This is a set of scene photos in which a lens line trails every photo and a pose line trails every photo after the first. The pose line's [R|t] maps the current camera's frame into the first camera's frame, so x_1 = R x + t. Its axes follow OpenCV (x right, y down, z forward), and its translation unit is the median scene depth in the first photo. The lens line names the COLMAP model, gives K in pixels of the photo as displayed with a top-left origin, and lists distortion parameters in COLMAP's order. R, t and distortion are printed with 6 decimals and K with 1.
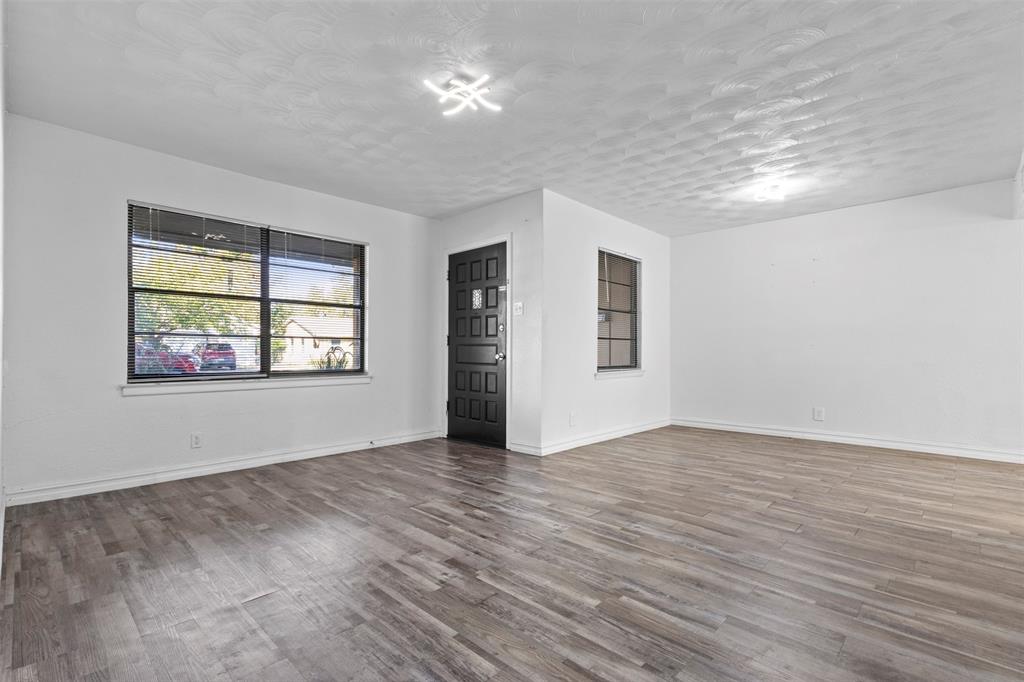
lens RADIAL K [[473.6, 0, 503.8], [0, 473.6, 347.8], [0, 0, 1]] dist [0.000138, 0.001211]
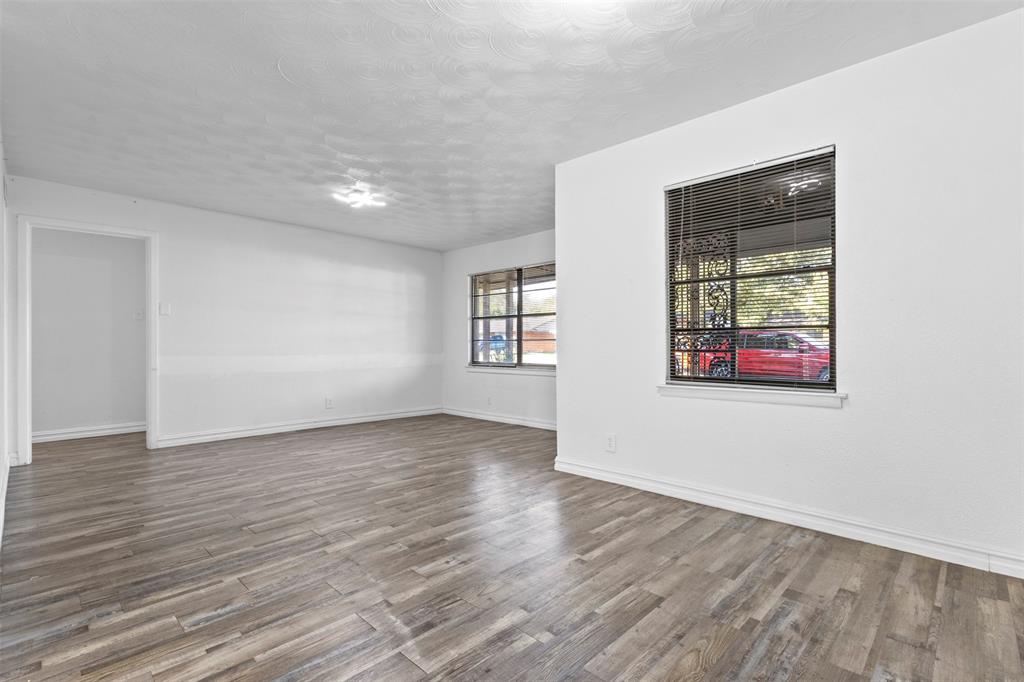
lens RADIAL K [[473.6, 0, 510.3], [0, 473.6, 345.1], [0, 0, 1]] dist [0.000138, 0.001211]
pose [[0.005107, -0.008221, -0.999953, 1.599754], [0.007328, 0.999940, -0.008183, 0.006746], [0.999960, -0.007286, 0.005167, 1.523239]]
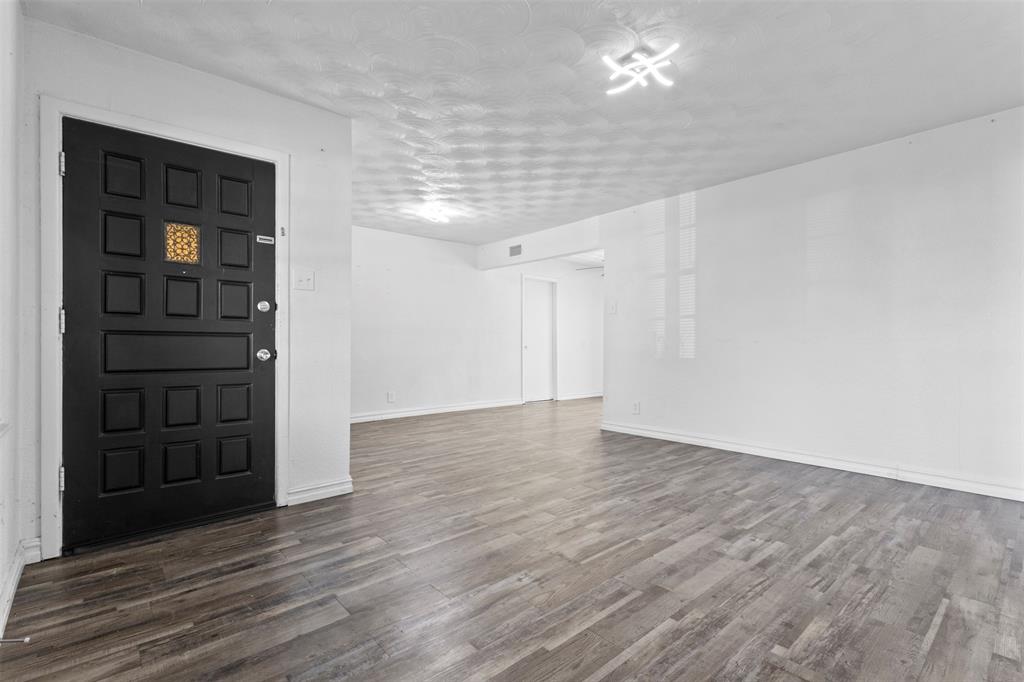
lens RADIAL K [[473.6, 0, 507.8], [0, 473.6, 341.9], [0, 0, 1]] dist [0.000138, 0.001211]
pose [[0.077285, 0.006257, 0.996989, -1.033348], [-0.005107, 0.999970, -0.005880, 0.007917], [-0.996996, -0.004637, 0.077314, 1.184414]]
